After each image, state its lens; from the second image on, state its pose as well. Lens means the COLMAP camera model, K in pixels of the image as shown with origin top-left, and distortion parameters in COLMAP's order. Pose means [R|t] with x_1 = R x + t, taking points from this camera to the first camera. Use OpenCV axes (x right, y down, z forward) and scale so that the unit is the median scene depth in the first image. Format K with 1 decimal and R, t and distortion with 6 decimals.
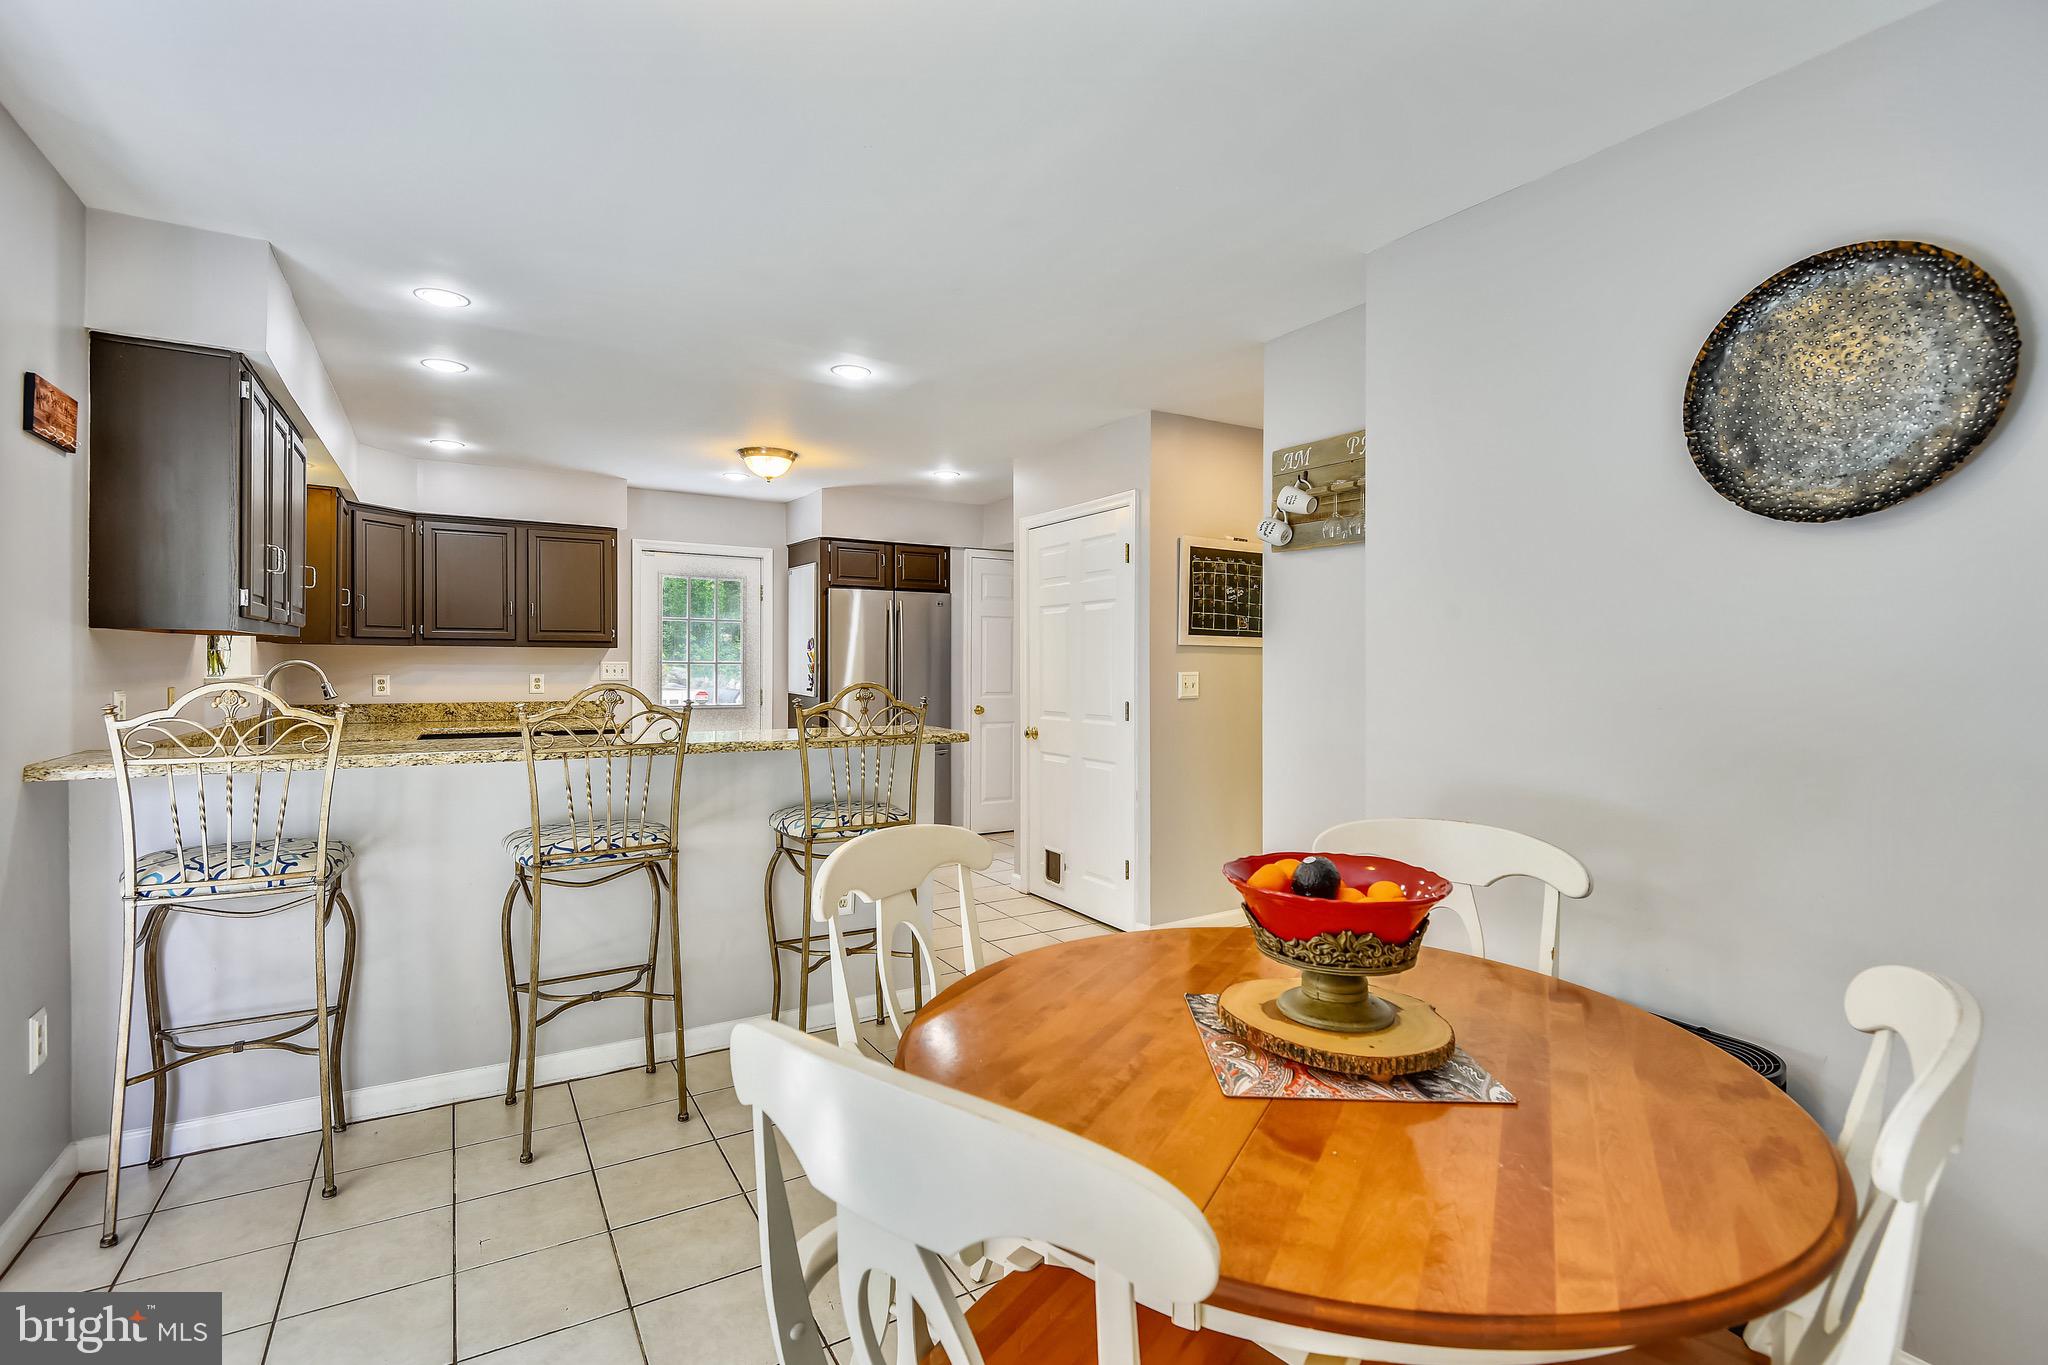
lens RADIAL K [[934.8, 0, 1043.3], [0, 934.8, 666.7], [0, 0, 1]] dist [0.010601, -0.009460]
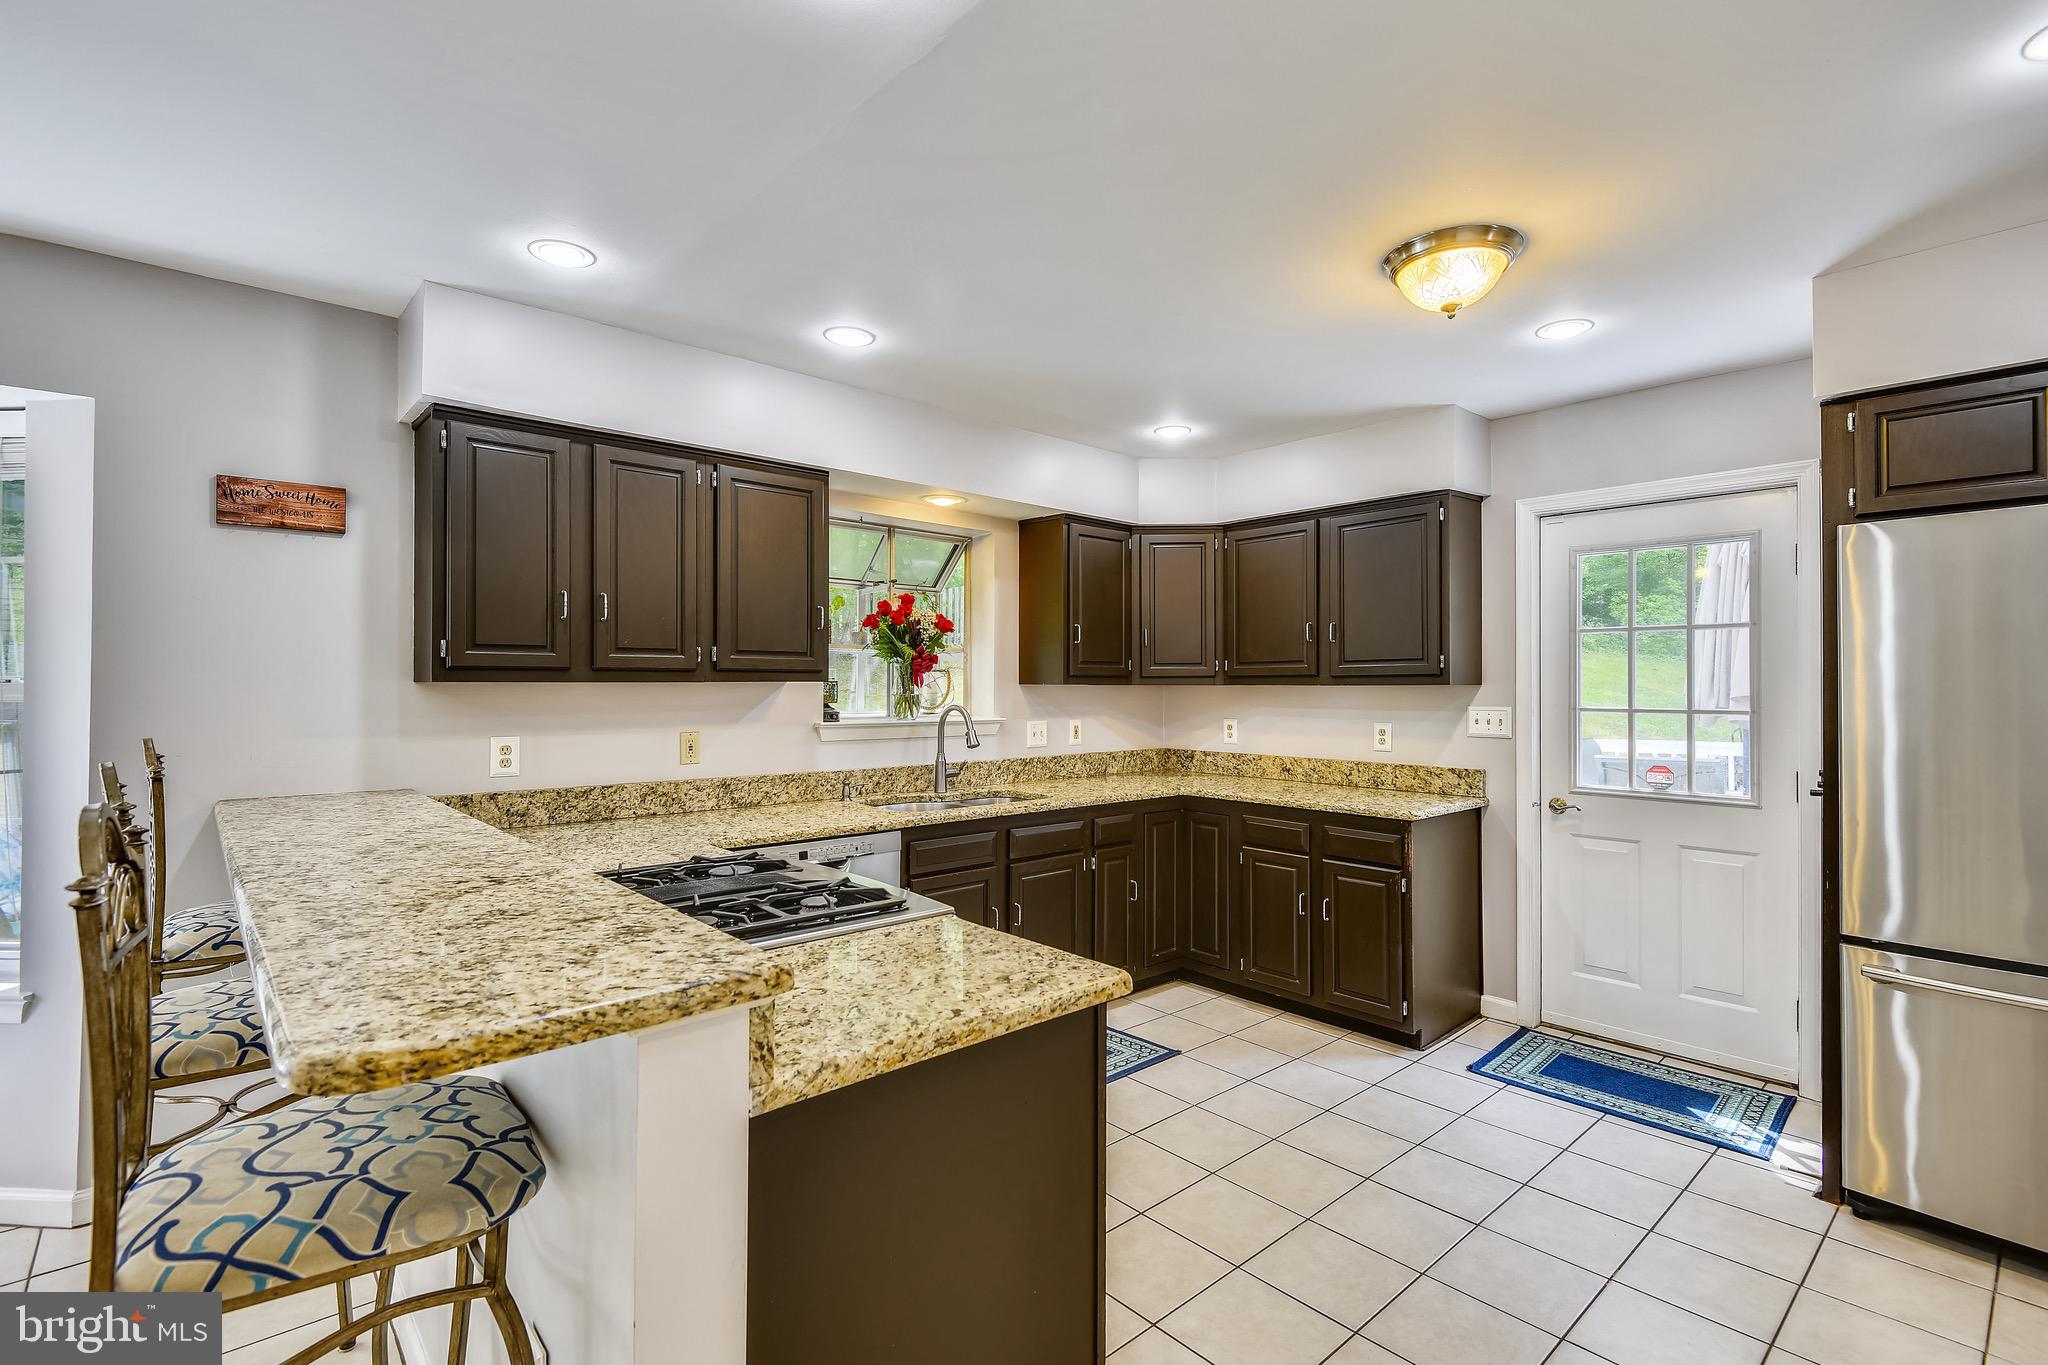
lens RADIAL K [[934.8, 0, 1023.9], [0, 934.8, 674.7], [0, 0, 1]] dist [0.010601, -0.009460]
pose [[0.170474, -0.018773, -0.985183, 0.161558], [-0.006251, 0.999778, -0.020132, -0.020520], [0.985342, 0.009590, 0.170318, 1.017028]]
